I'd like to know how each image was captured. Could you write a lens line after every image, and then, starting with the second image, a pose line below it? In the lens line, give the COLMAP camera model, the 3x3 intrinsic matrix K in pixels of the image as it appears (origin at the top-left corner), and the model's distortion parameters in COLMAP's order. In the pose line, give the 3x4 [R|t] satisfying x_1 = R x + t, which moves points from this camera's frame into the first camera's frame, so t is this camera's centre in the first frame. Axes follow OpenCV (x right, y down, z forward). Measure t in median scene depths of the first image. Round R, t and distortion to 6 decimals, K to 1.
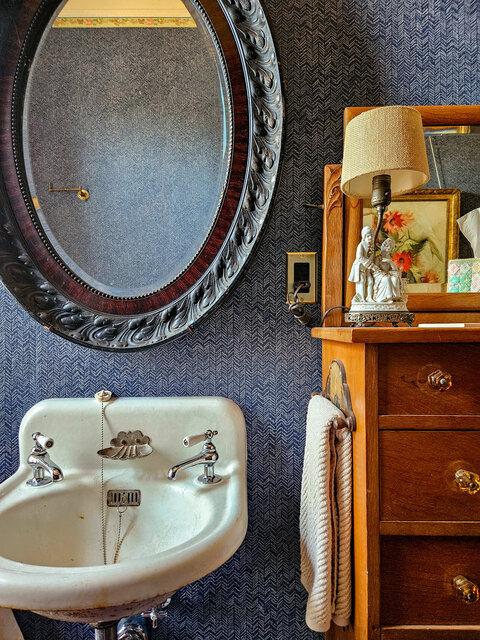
lens RADIAL K [[424.7, 0, 240.7], [0, 424.7, 325.0], [0, 0, 1]] dist [0.034441, -0.034806]
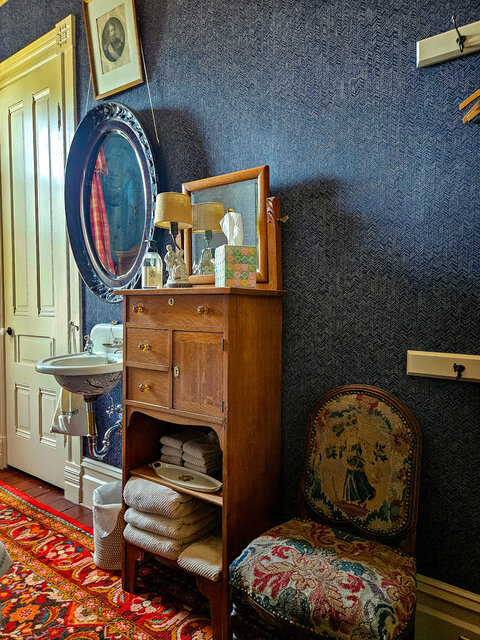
lens RADIAL K [[424.7, 0, 238.9], [0, 424.7, 321.6], [0, 0, 1]] dist [0.034441, -0.034806]
pose [[0.816959, 0.031685, -0.575825, 1.635358], [-0.005914, 0.998897, 0.046575, 0.052785], [0.576666, -0.034644, 0.816245, -0.520328]]
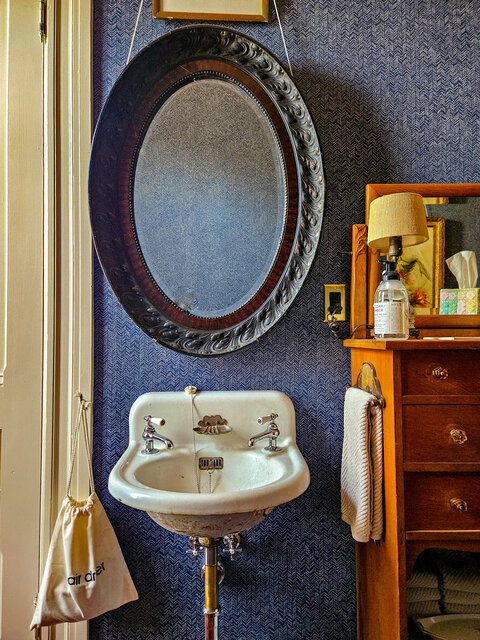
lens RADIAL K [[424.7, 0, 239.2], [0, 424.7, 321.5], [0, 0, 1]] dist [0.034441, -0.034806]
pose [[0.999635, 0.000822, 0.027012, -0.214505], [0.000033, 0.999499, -0.031661, -0.008841], [-0.027024, 0.031651, 0.999134, -0.380779]]
